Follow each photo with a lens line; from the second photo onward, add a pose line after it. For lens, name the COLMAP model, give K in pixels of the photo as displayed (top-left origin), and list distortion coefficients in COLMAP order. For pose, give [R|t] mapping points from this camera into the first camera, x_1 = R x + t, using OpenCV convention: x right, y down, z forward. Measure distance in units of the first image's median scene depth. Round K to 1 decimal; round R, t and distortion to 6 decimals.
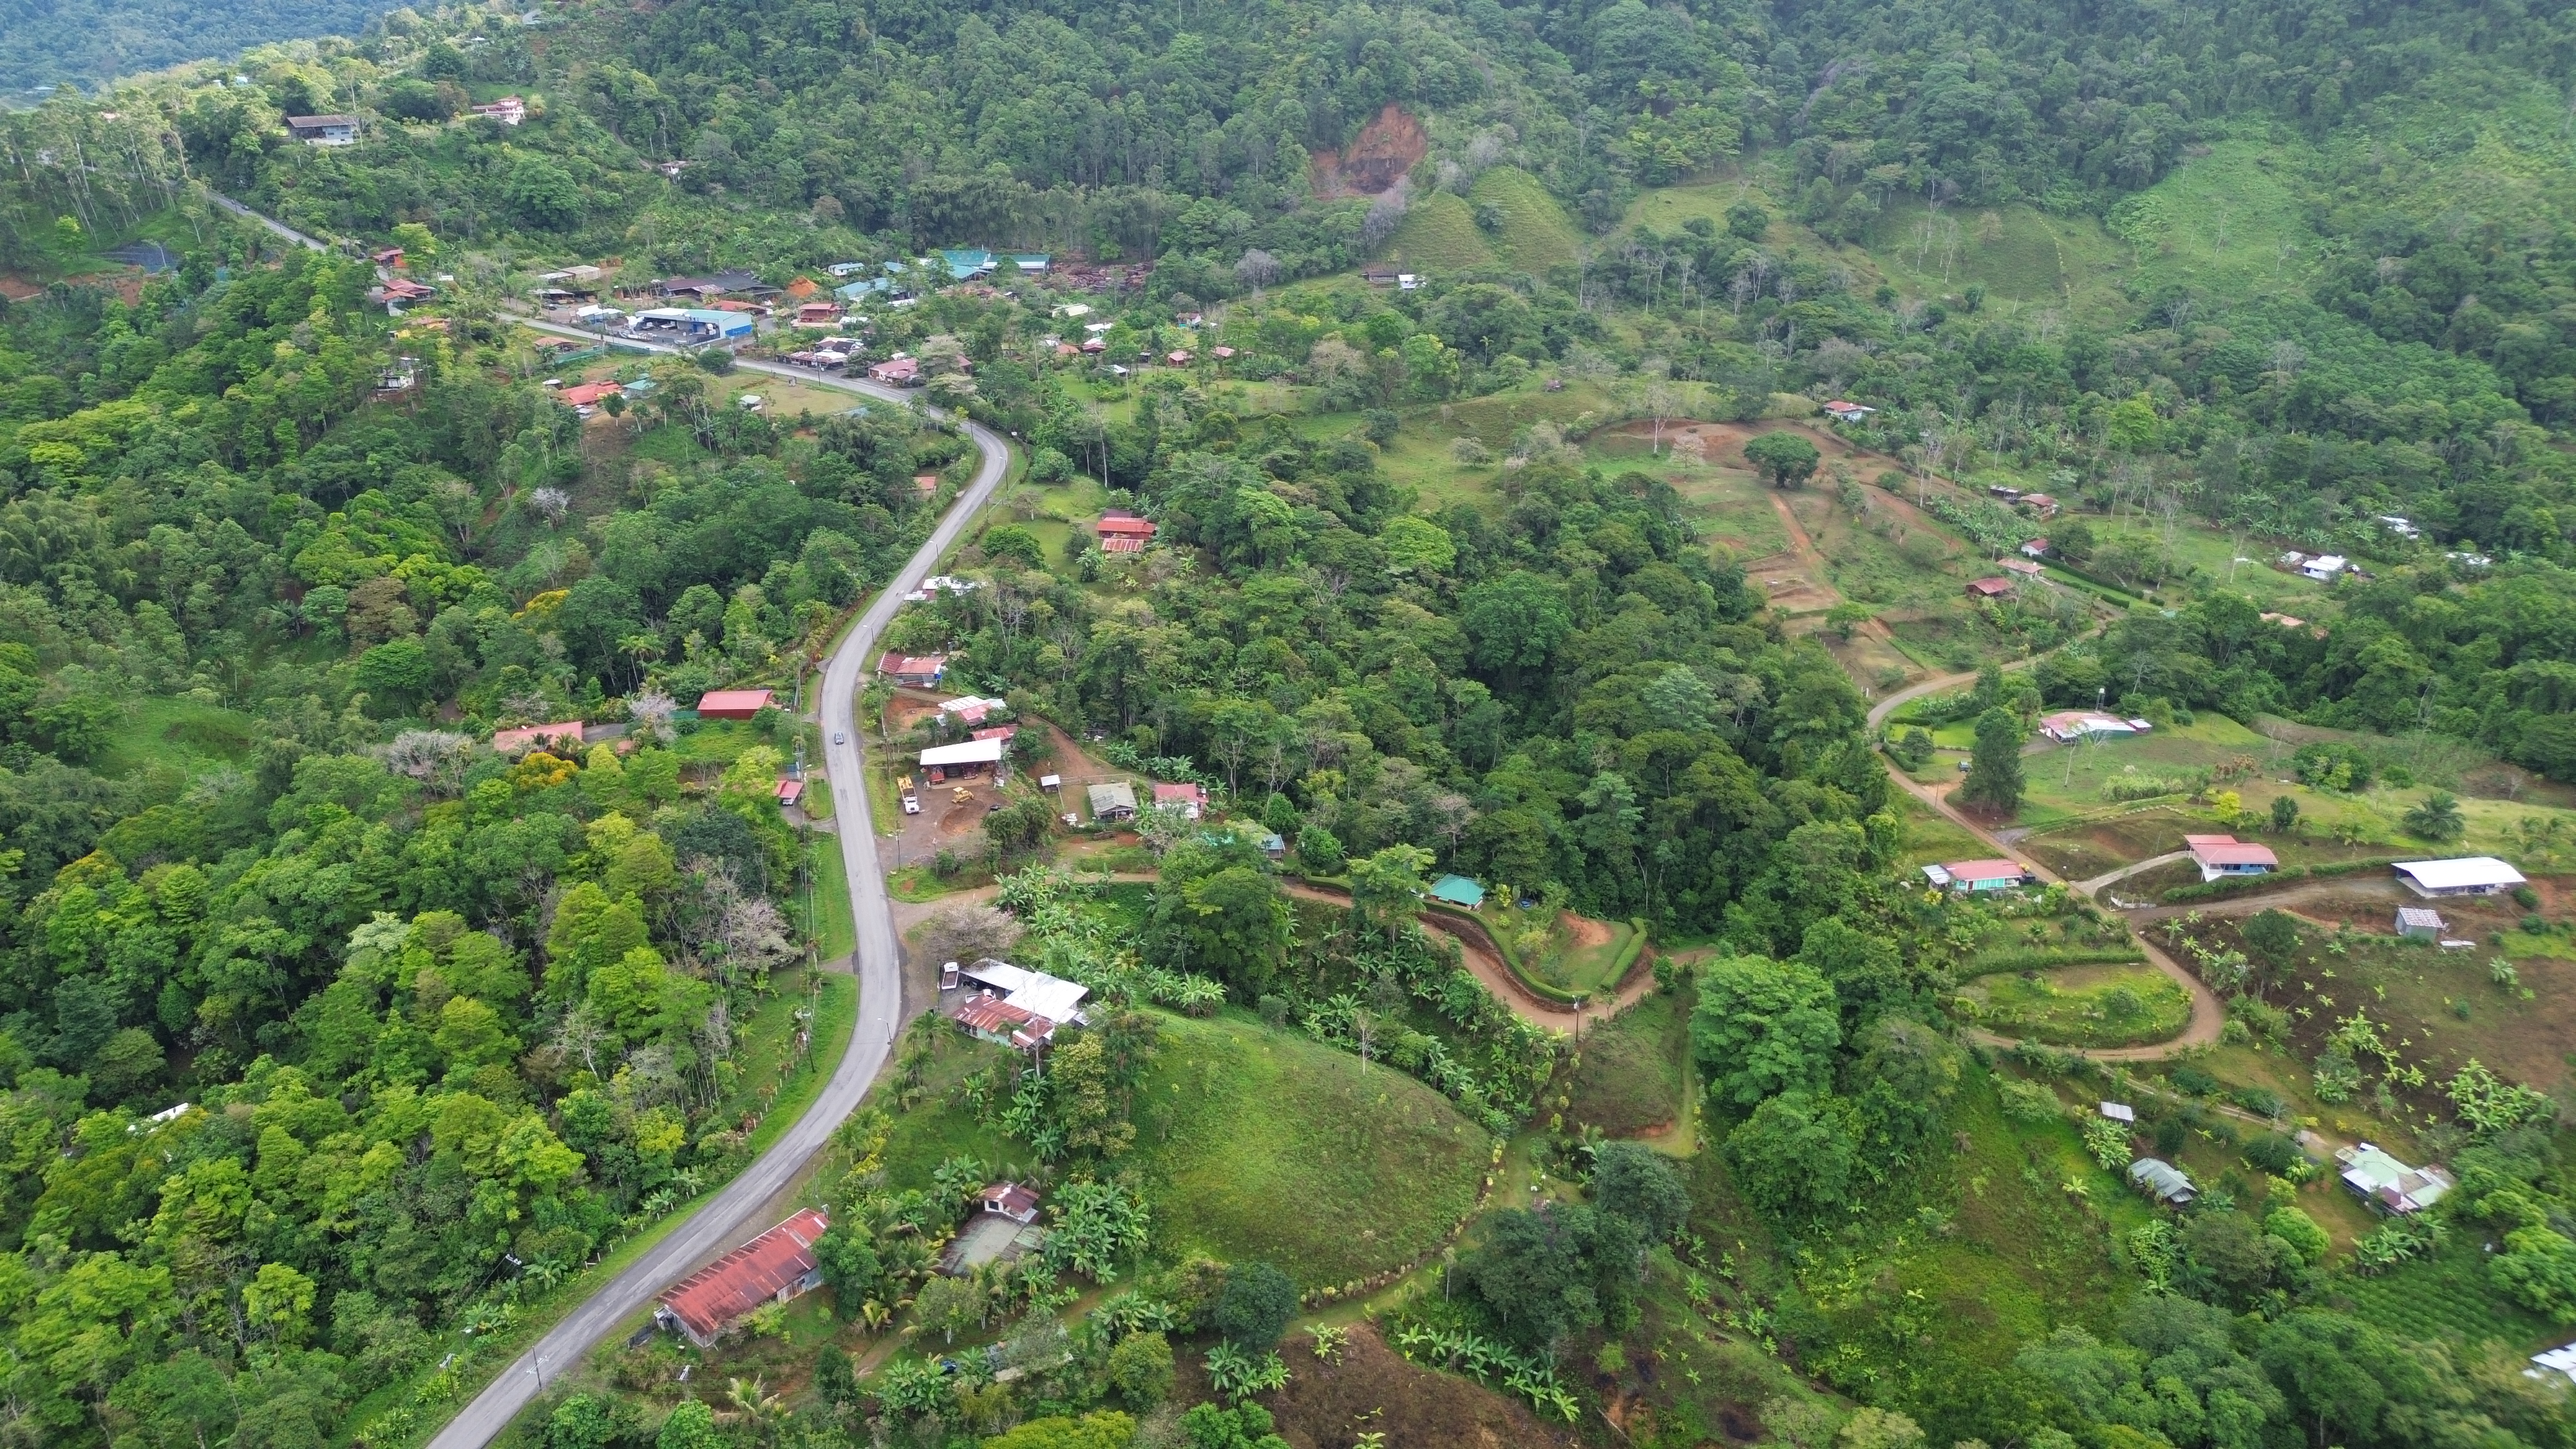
lens RADIAL K [[1815.2, 0, 1286.2], [0, 1815.2, 721.4], [0, 0, 1]] dist [0.073634, -0.081214]
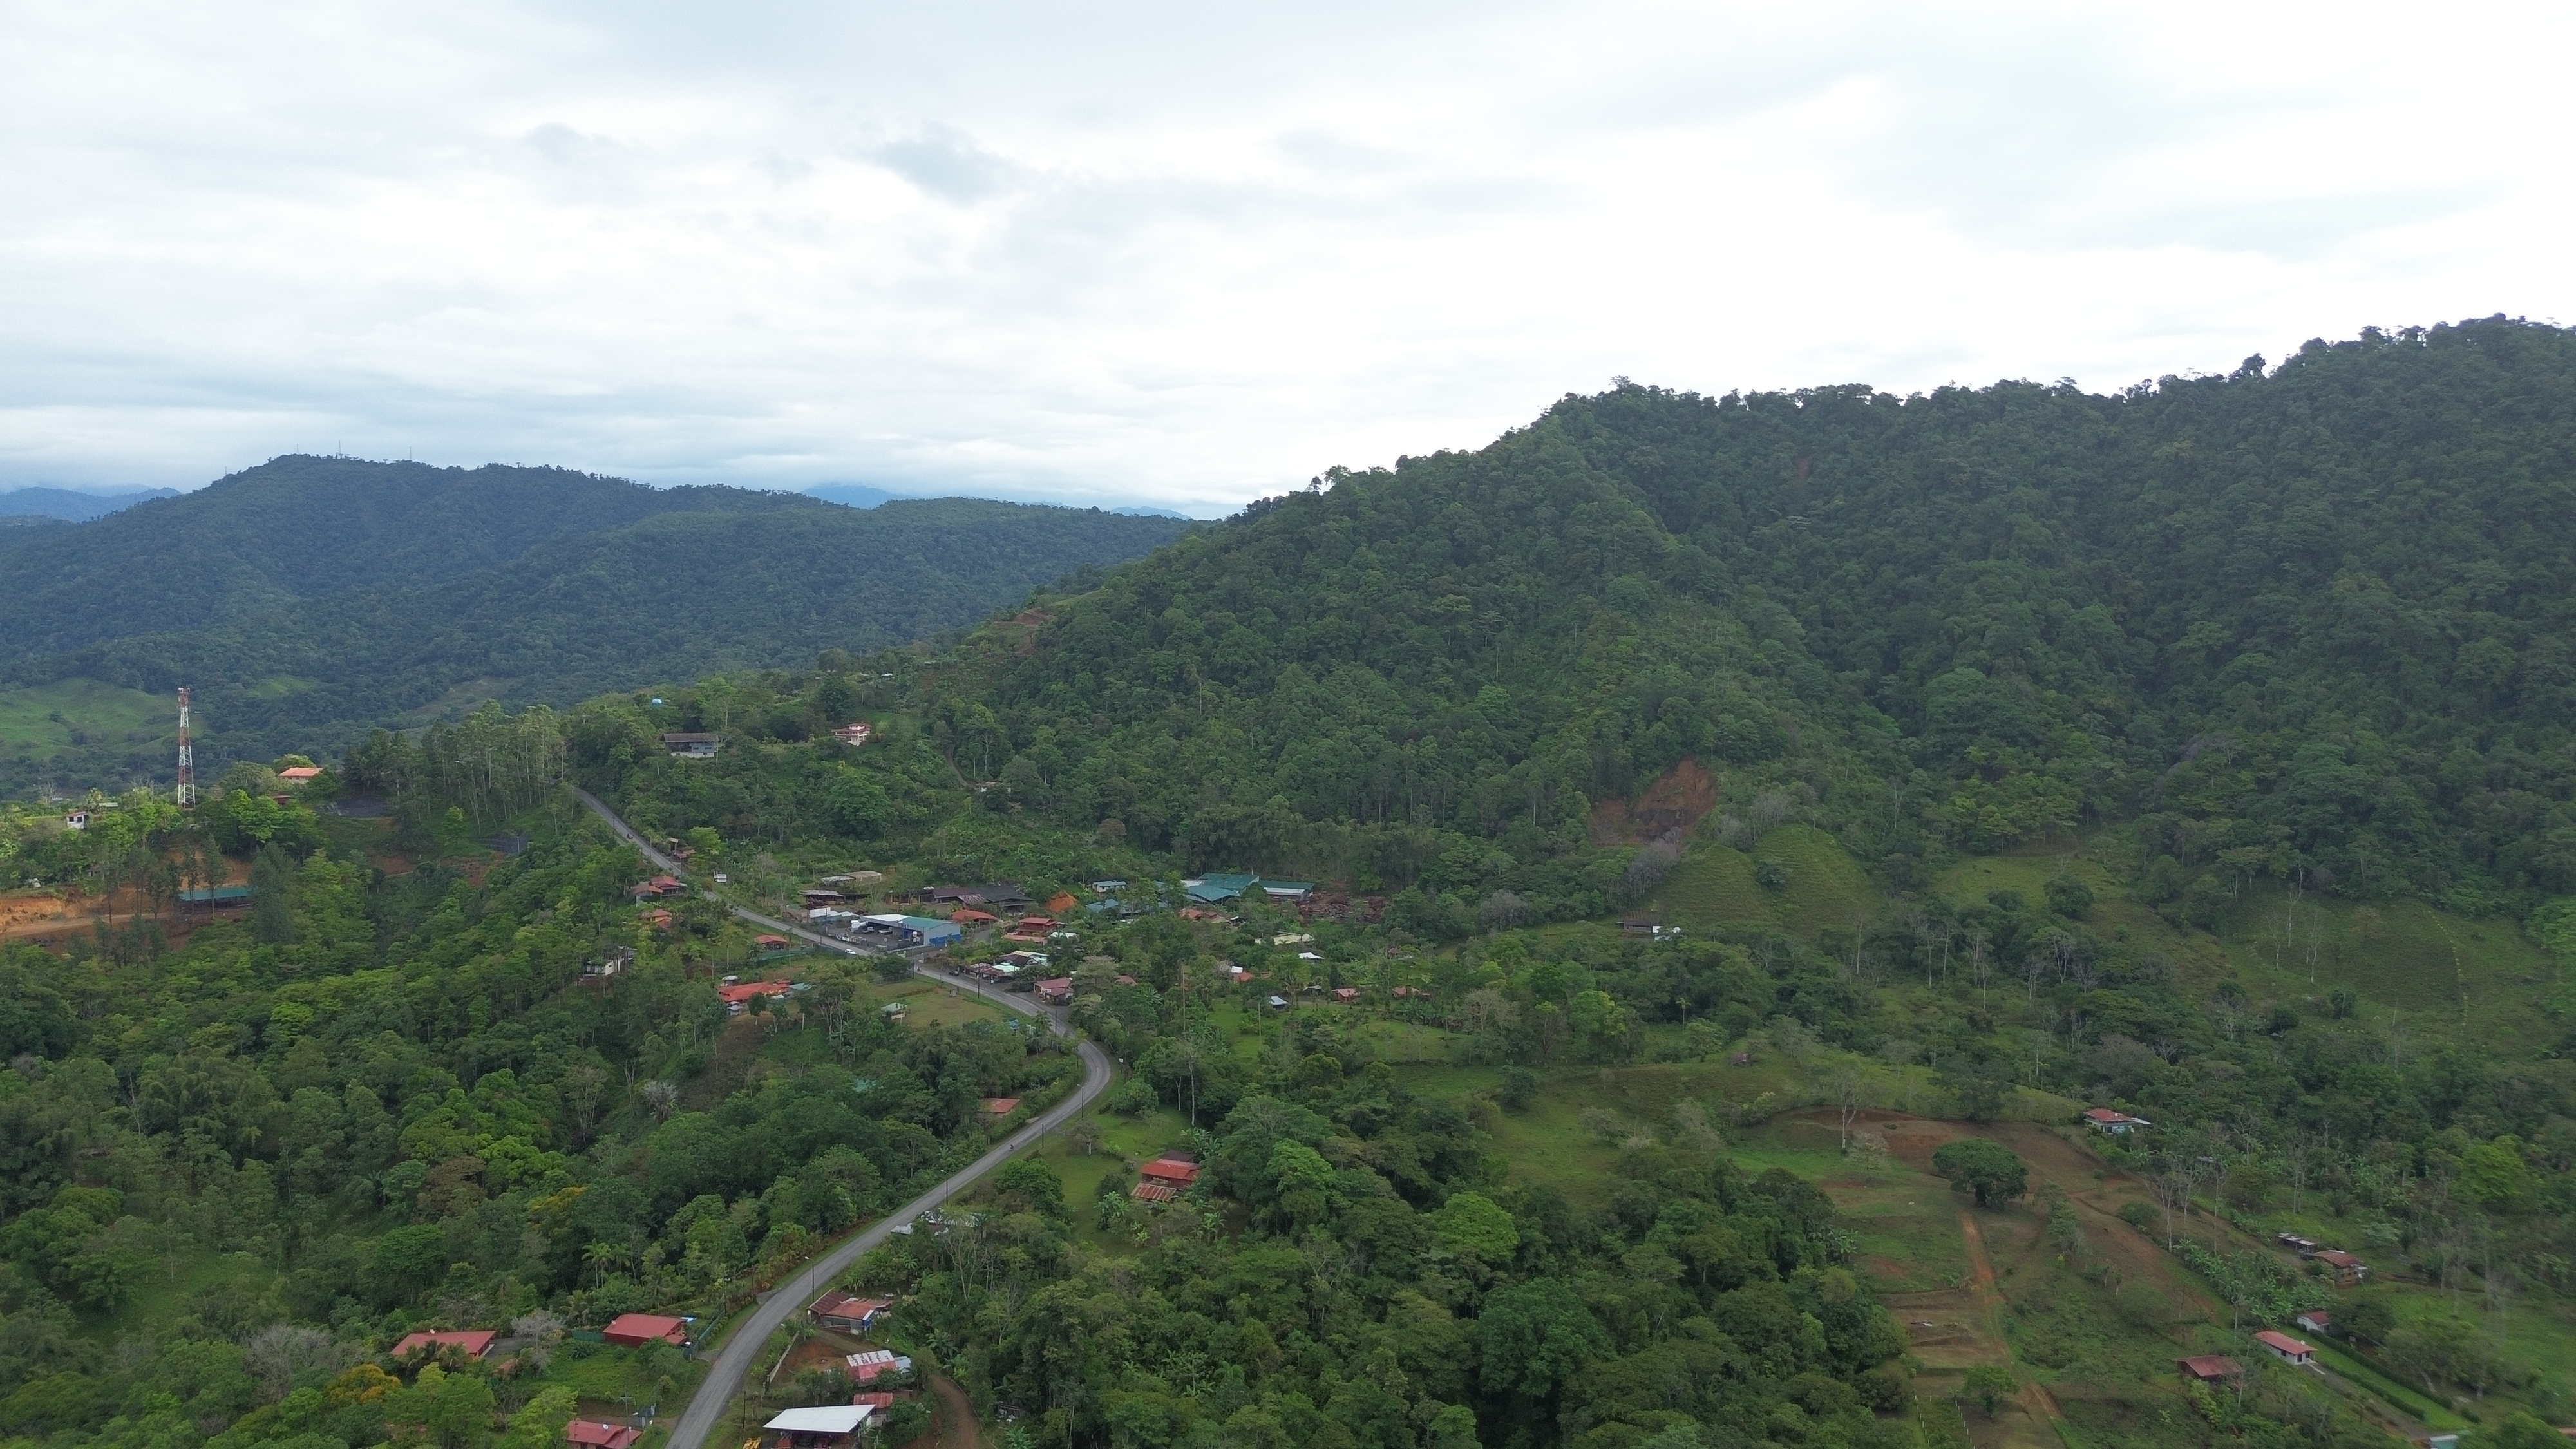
lens RADIAL K [[1815.2, 0, 1286.2], [0, 1815.2, 721.4], [0, 0, 1]] dist [0.073634, -0.081214]
pose [[0.963568, 0.036103, -0.265015, 0.124760], [-0.121856, 0.941295, -0.314826, -0.022761], [0.238091, 0.335650, 0.911401, 0.051978]]
